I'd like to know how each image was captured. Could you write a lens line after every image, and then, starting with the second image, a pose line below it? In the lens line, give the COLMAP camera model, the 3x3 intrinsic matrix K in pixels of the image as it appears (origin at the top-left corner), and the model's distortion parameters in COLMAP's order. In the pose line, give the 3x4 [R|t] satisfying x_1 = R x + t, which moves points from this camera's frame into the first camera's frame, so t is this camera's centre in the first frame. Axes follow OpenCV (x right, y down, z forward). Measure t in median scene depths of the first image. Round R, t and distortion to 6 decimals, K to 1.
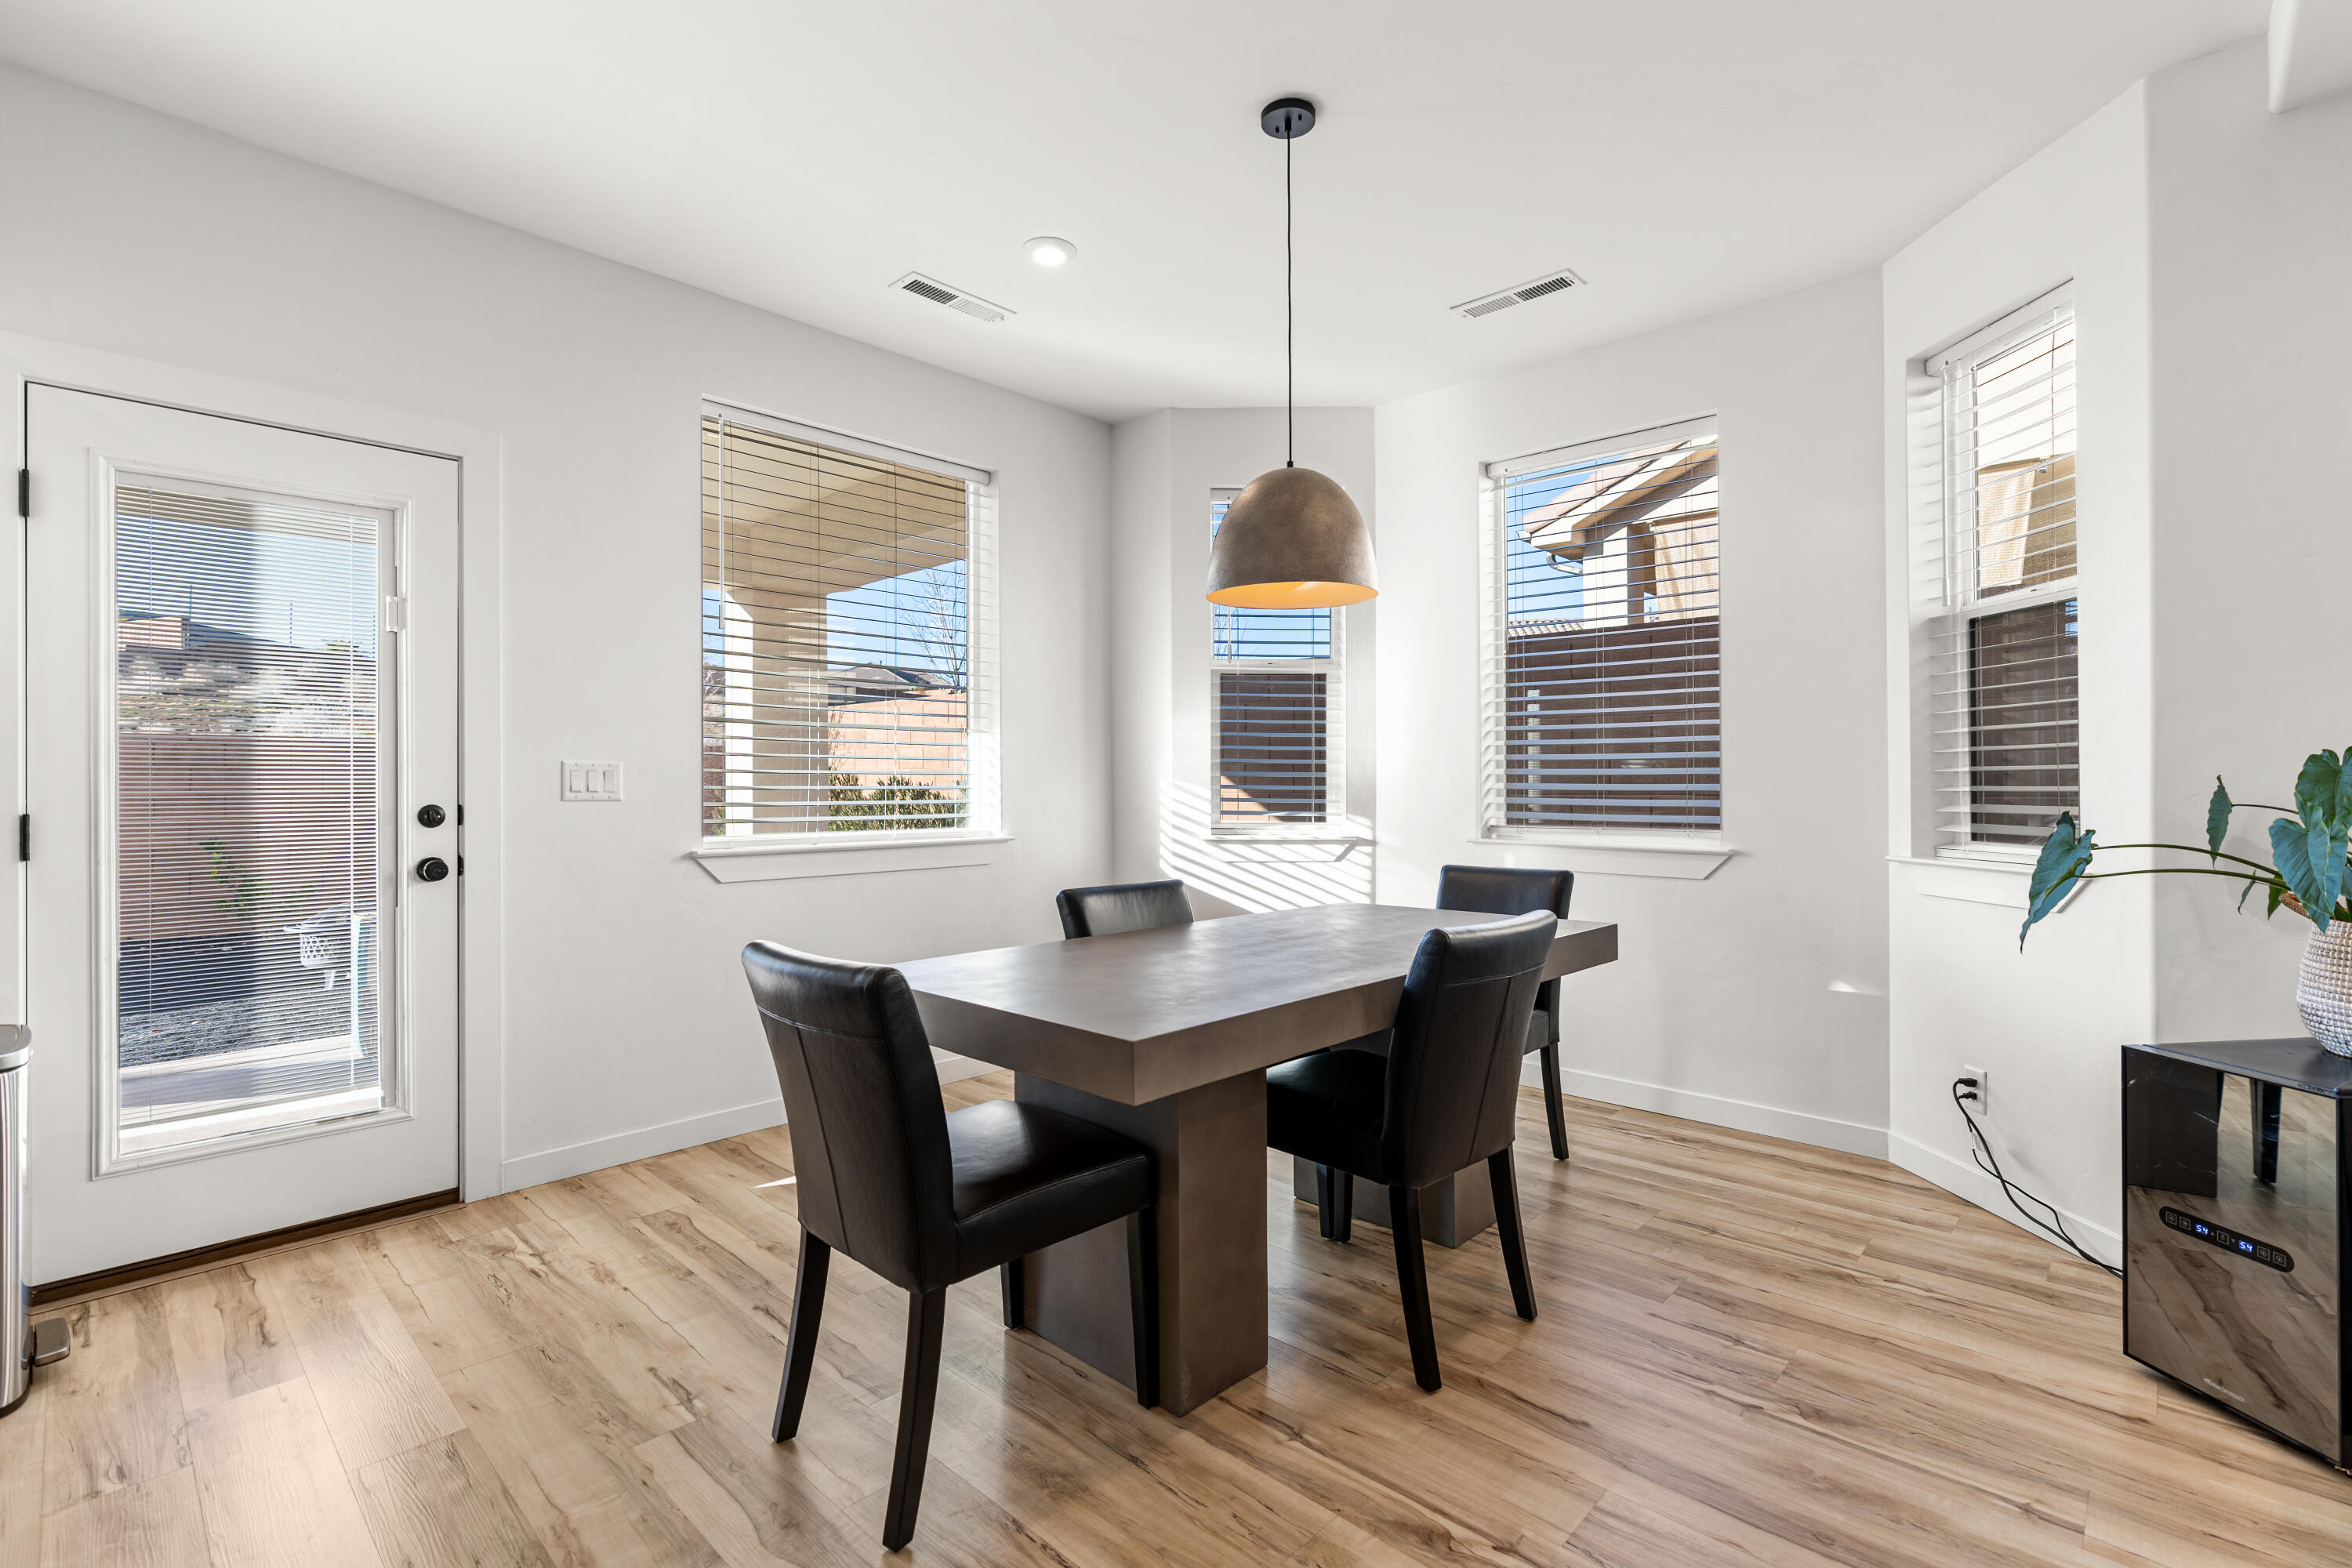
lens RADIAL K [[1055.8, 0, 1190.5], [0, 1055.8, 779.2], [0, 0, 1]] dist [-0.000195, 0.000187]
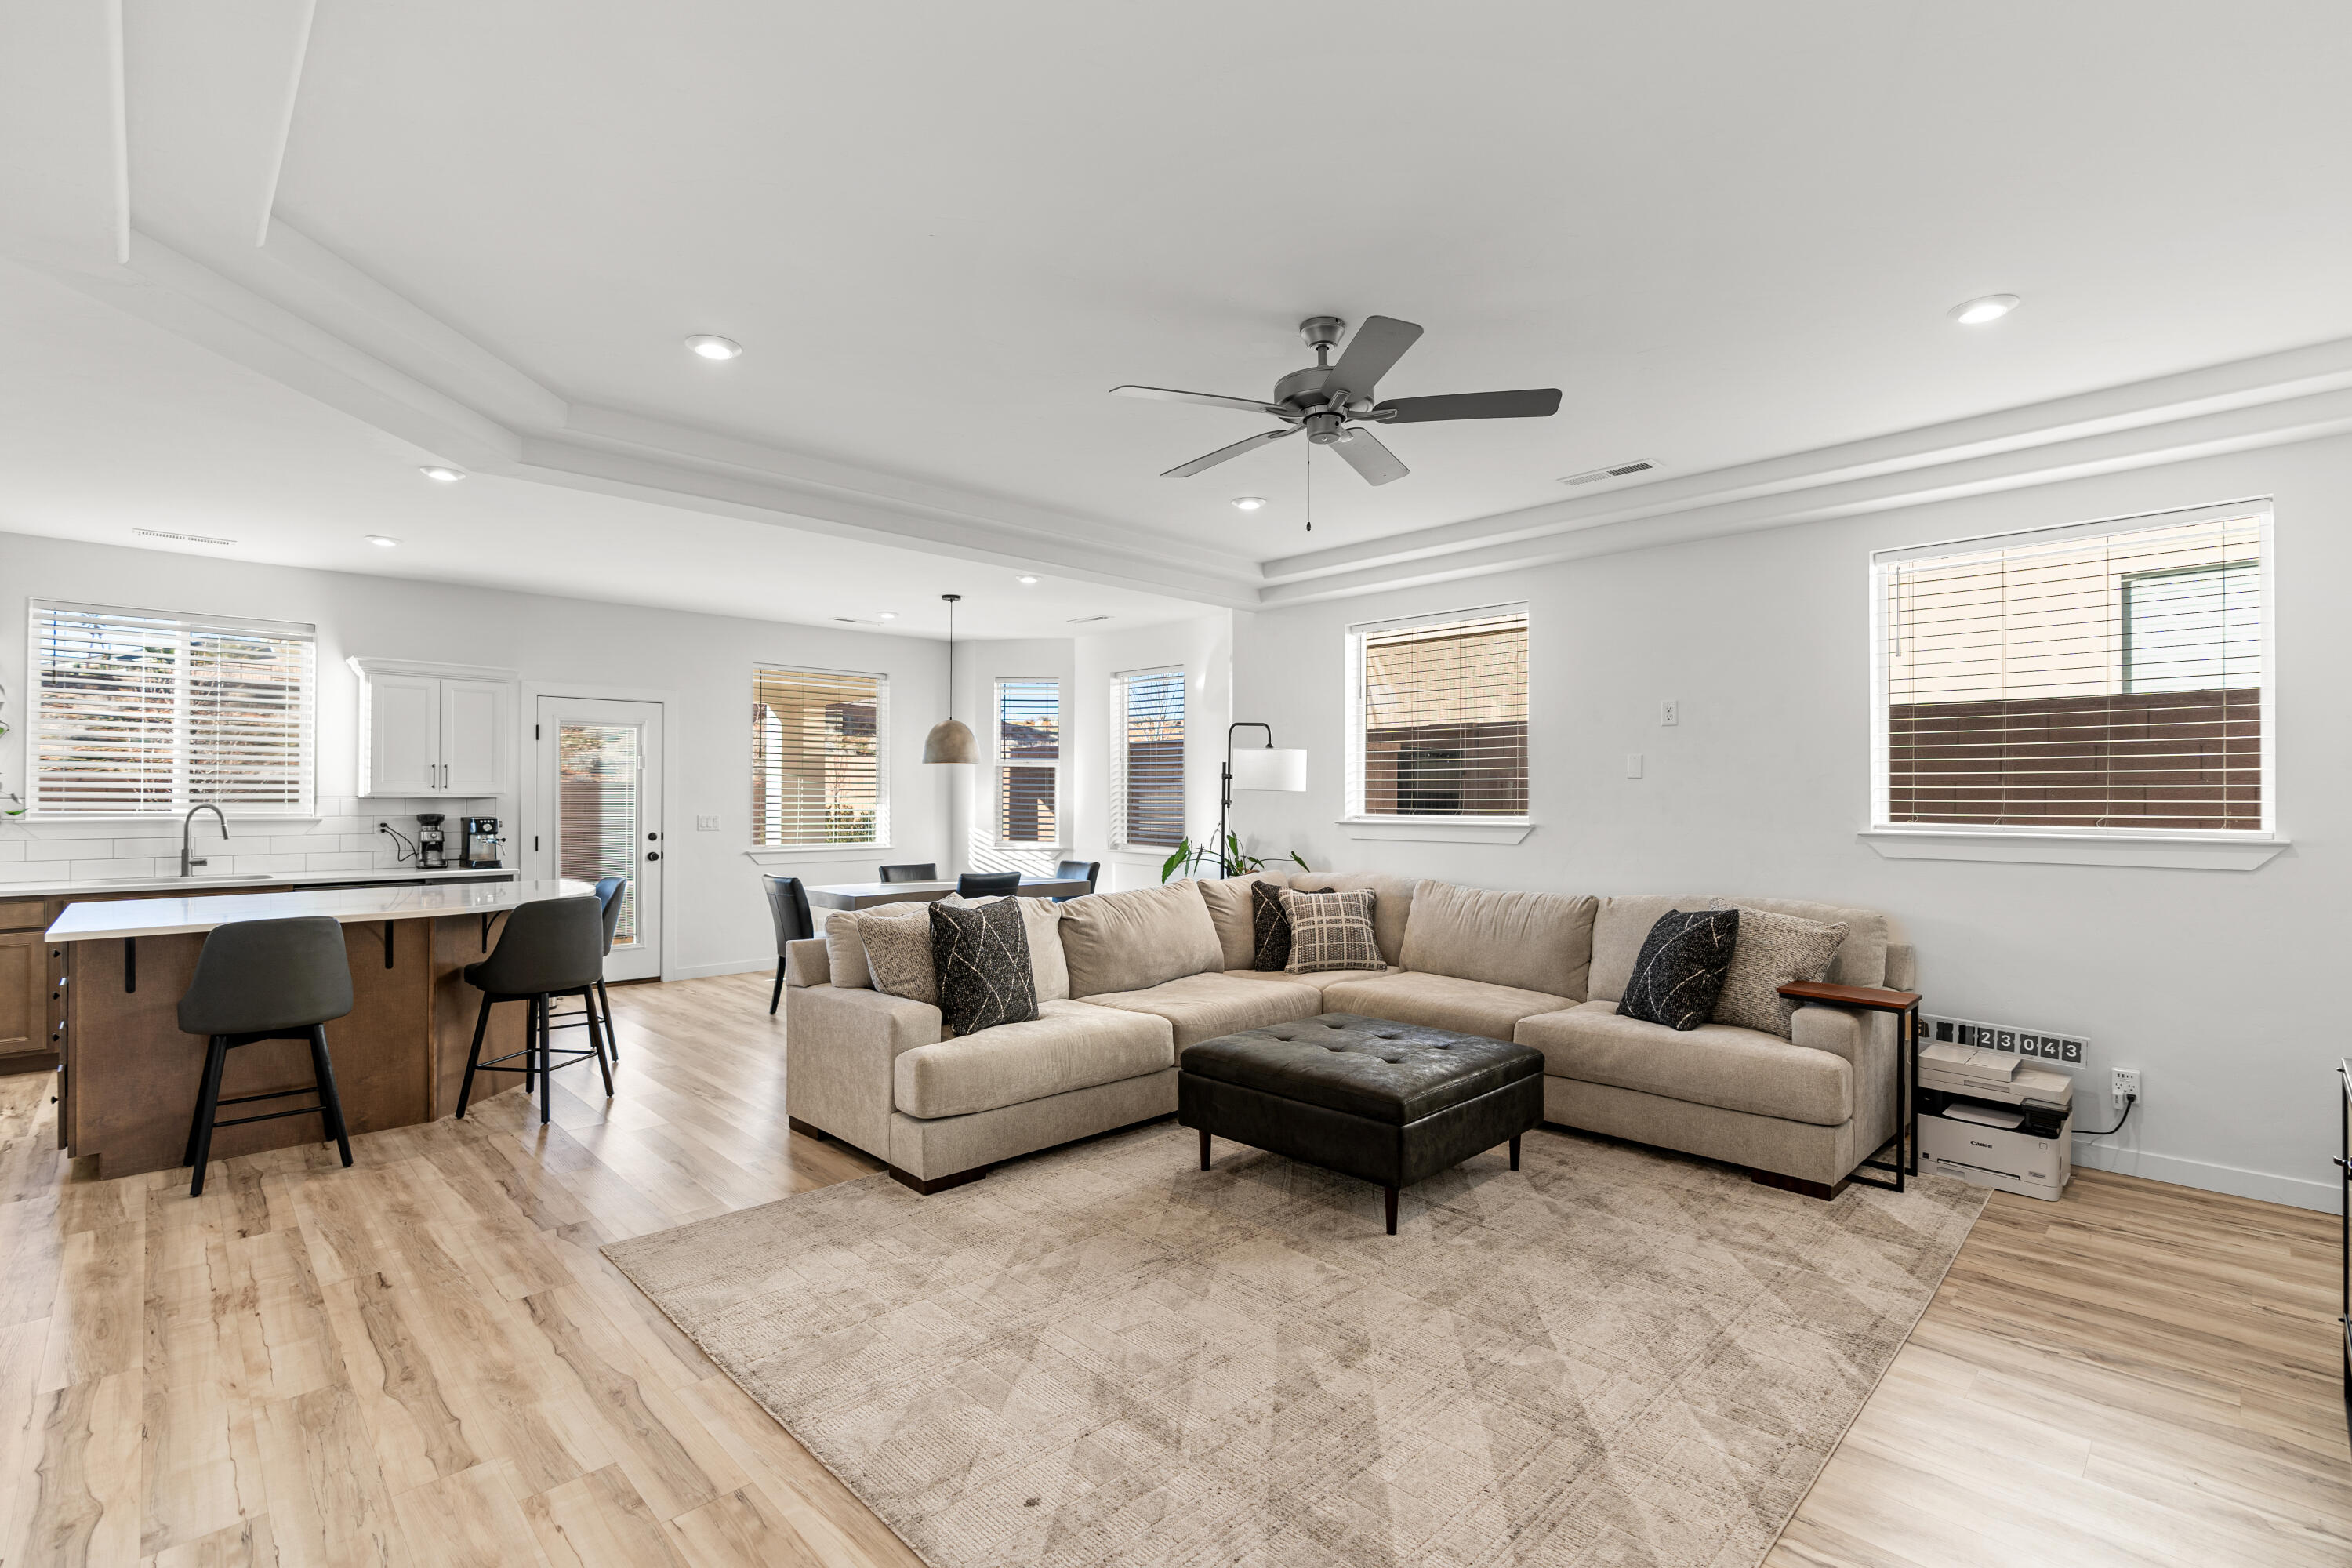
lens RADIAL K [[1063.7, 0, 1182.5], [0, 1063.7, 792.3], [0, 0, 1]] dist [-0.004356, 0.000563]
pose [[0.998818, 0.005459, -0.048306, 0.856234], [-0.005589, 0.999981, -0.002543, -0.088981], [0.048292, 0.002810, 0.998829, -1.849574]]
